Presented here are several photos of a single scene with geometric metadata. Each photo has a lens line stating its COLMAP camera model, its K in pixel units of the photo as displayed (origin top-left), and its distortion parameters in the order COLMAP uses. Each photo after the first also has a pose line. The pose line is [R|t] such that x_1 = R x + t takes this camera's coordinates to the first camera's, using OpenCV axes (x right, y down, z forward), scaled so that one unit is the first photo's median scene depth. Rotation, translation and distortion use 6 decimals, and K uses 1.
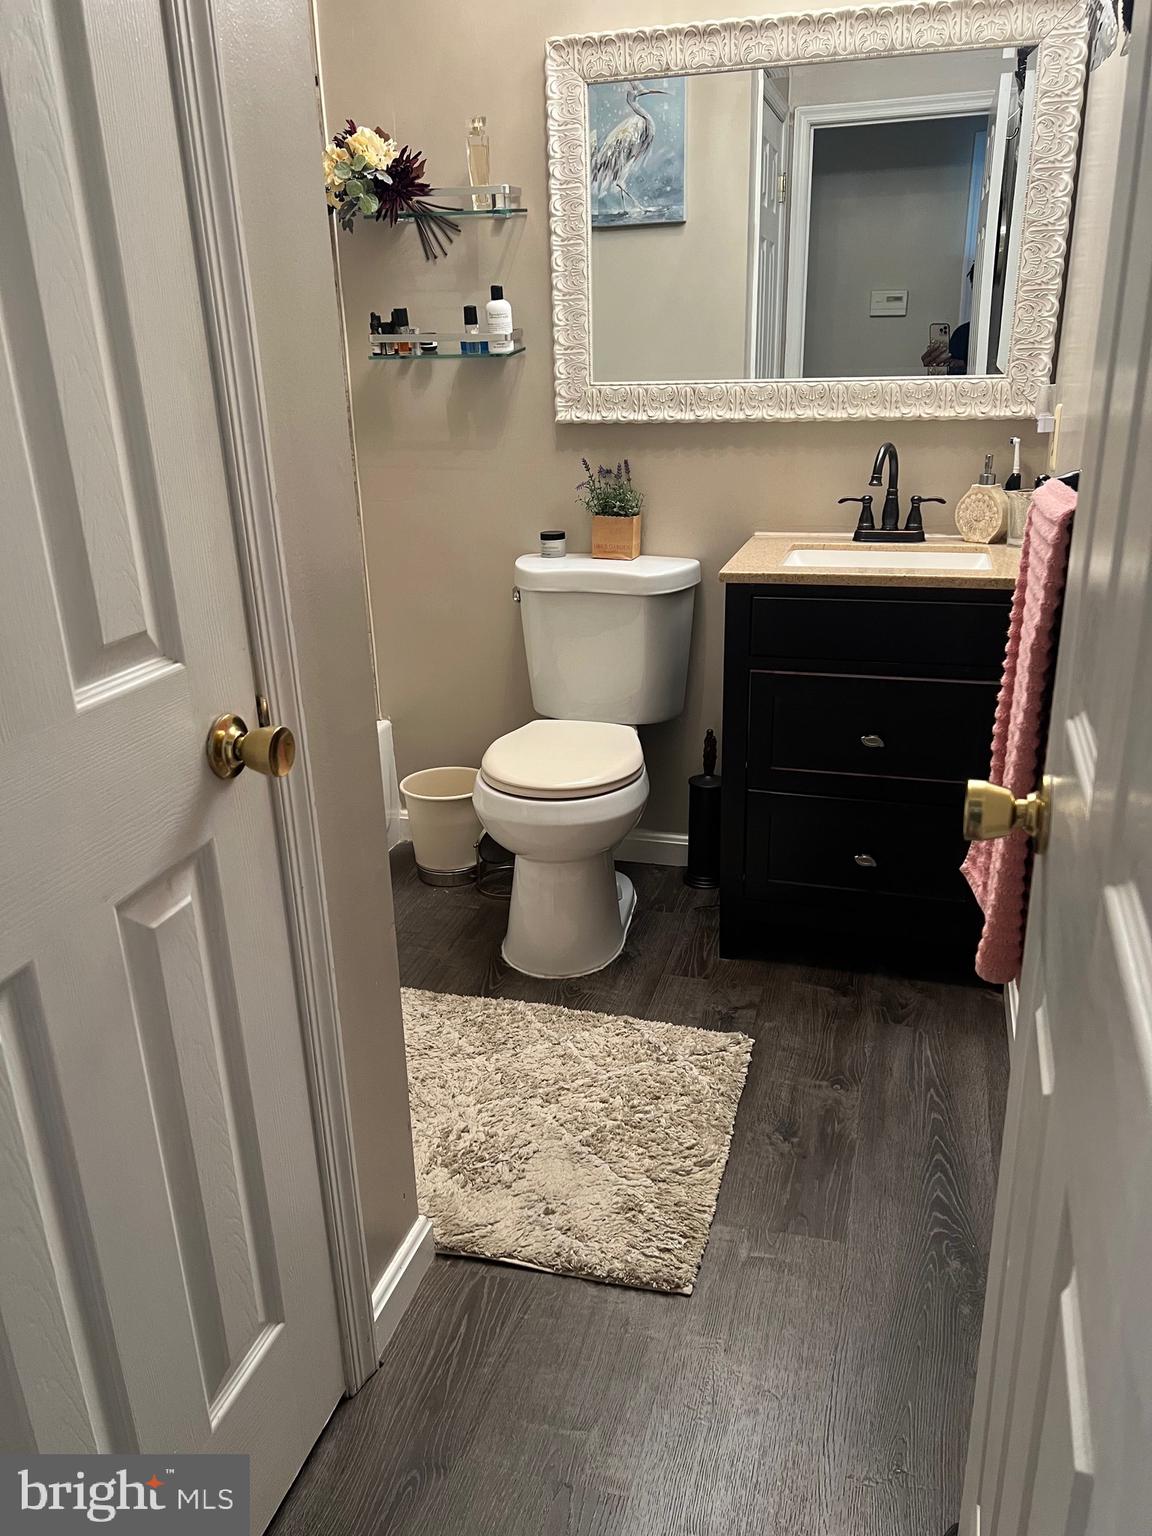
lens RADIAL K [[1212.6, 0, 576.0], [0, 1212.6, 768.0], [0, 0, 1]] dist [0.061287, -0.064057]
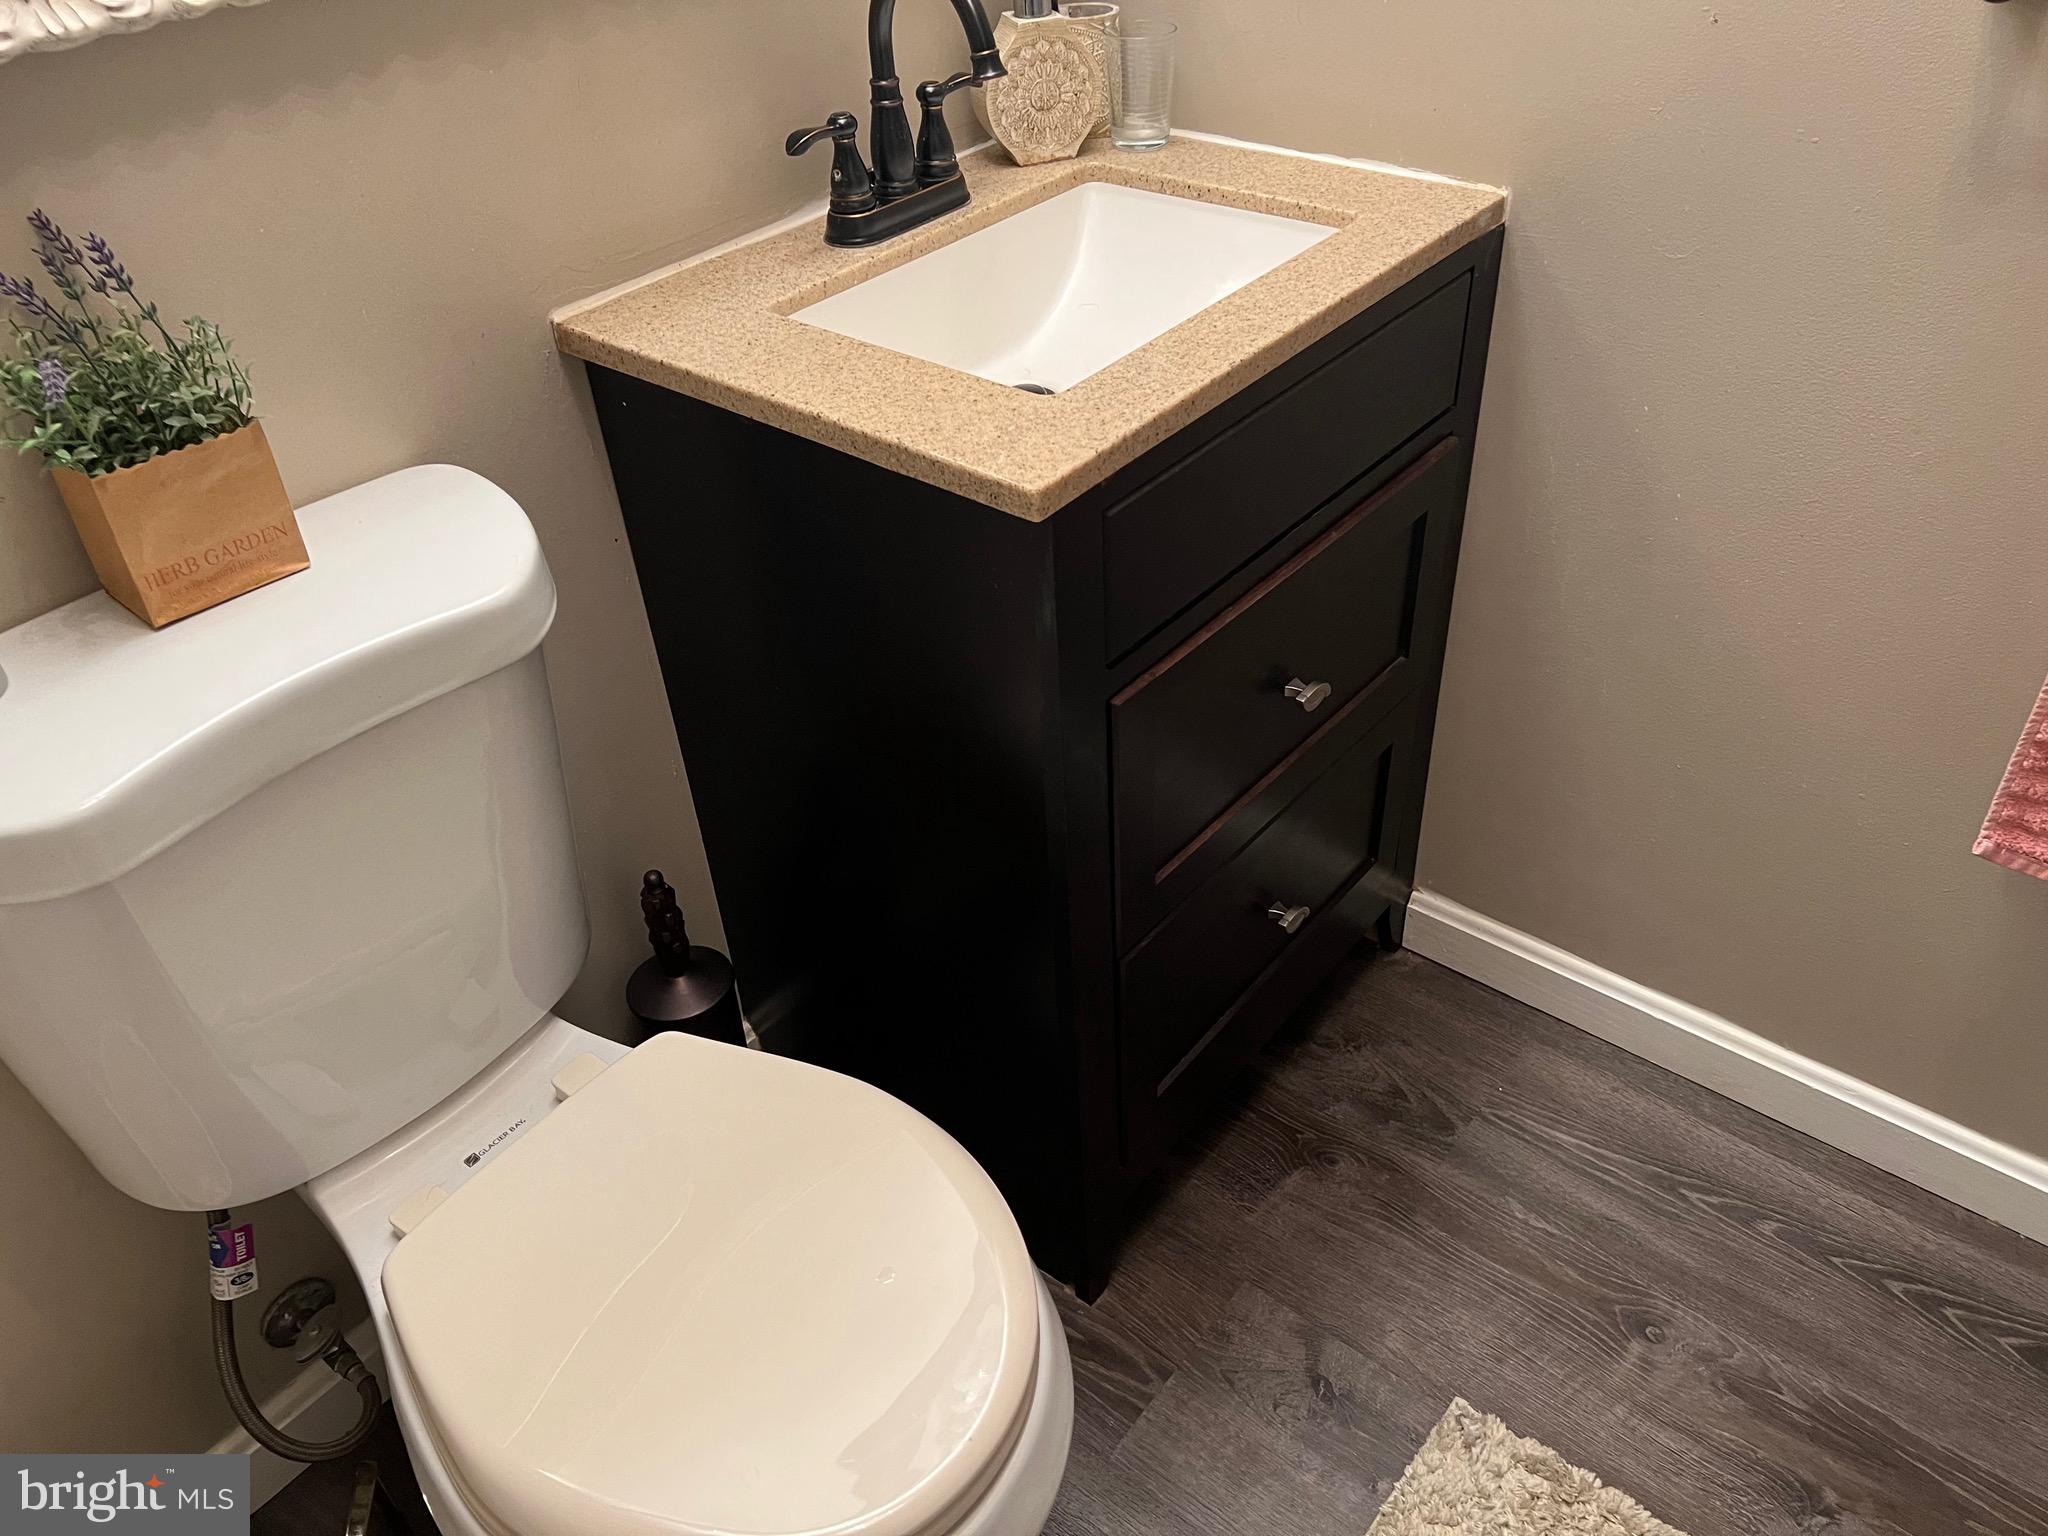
lens RADIAL K [[1552.0, 0, 980.7], [0, 1552.0, 743.1], [0, 0, 1]] dist [0.059301, -0.063928]
pose [[0.392284, -0.543437, 0.742152, -0.201967], [0.363551, 0.832732, 0.417599, -0.258203], [-0.844952, 0.105993, 0.524234, 0.773677]]
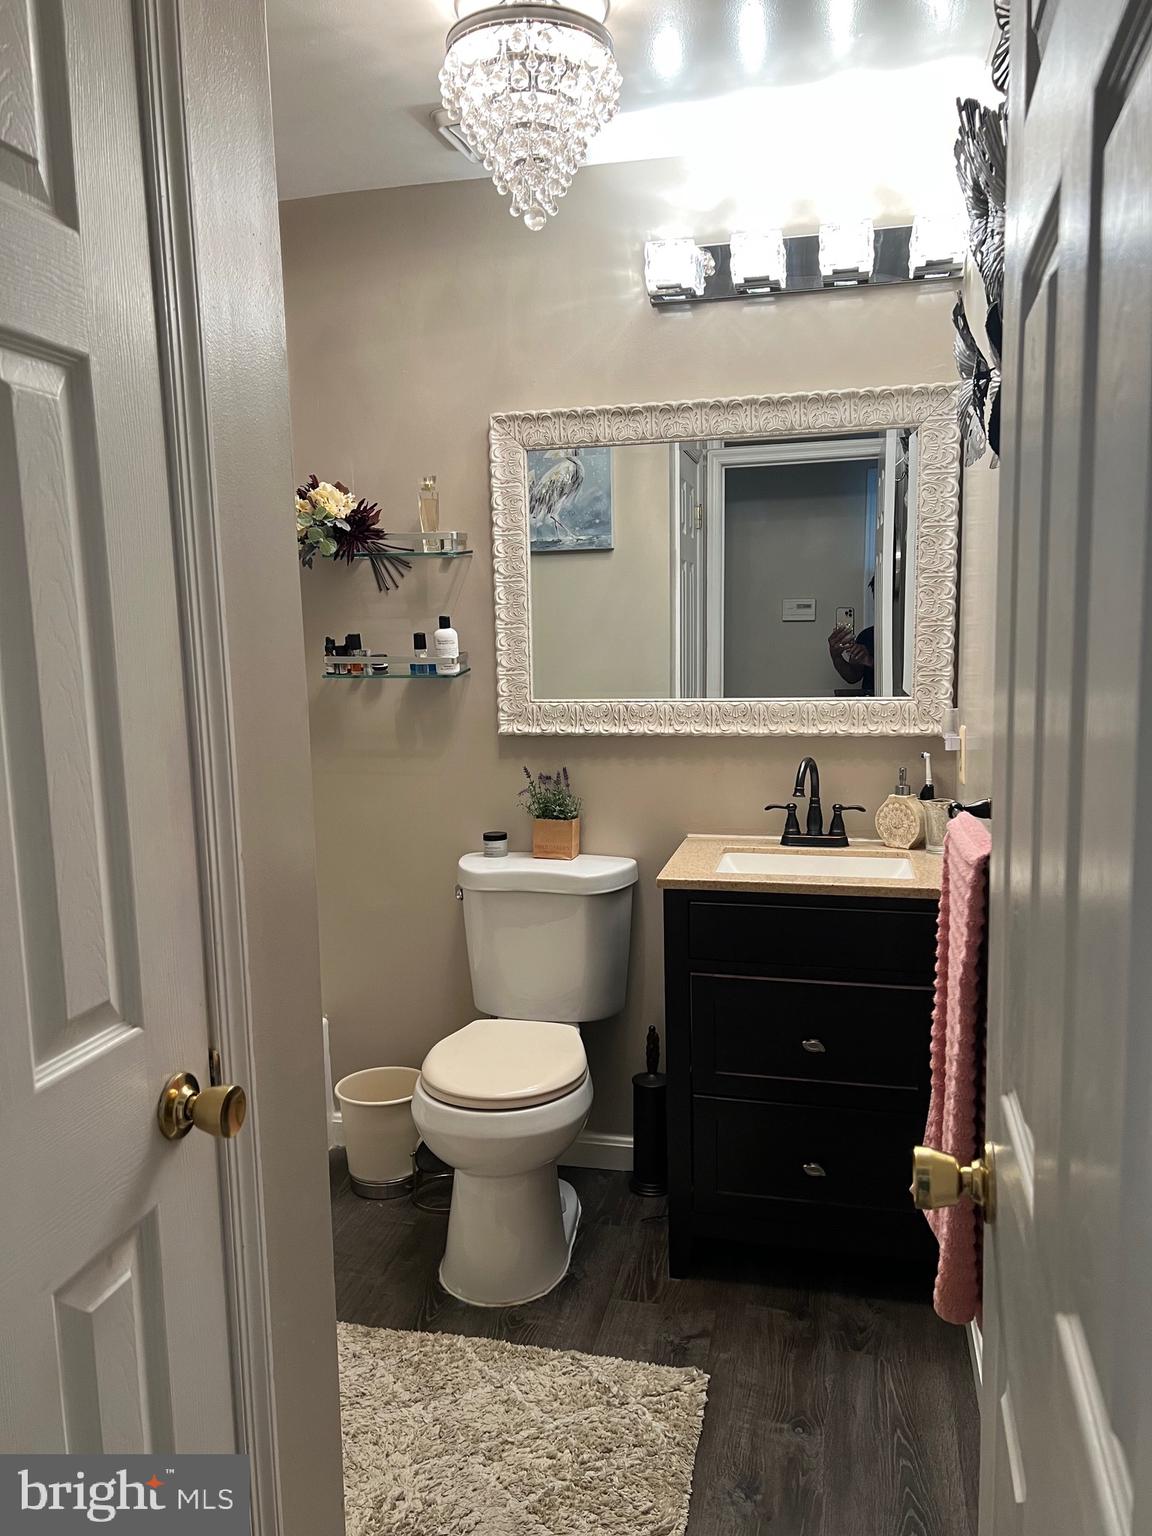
lens RADIAL K [[1191.6, 0, 570.6], [0, 1191.6, 772.5], [0, 0, 1]] dist [0.133508, -0.187572]
pose [[0.998851, -0.002675, 0.047854, -0.004080], [0.013368, 0.974368, -0.224562, -0.018816], [-0.046027, 0.224944, 0.973284, -0.014219]]
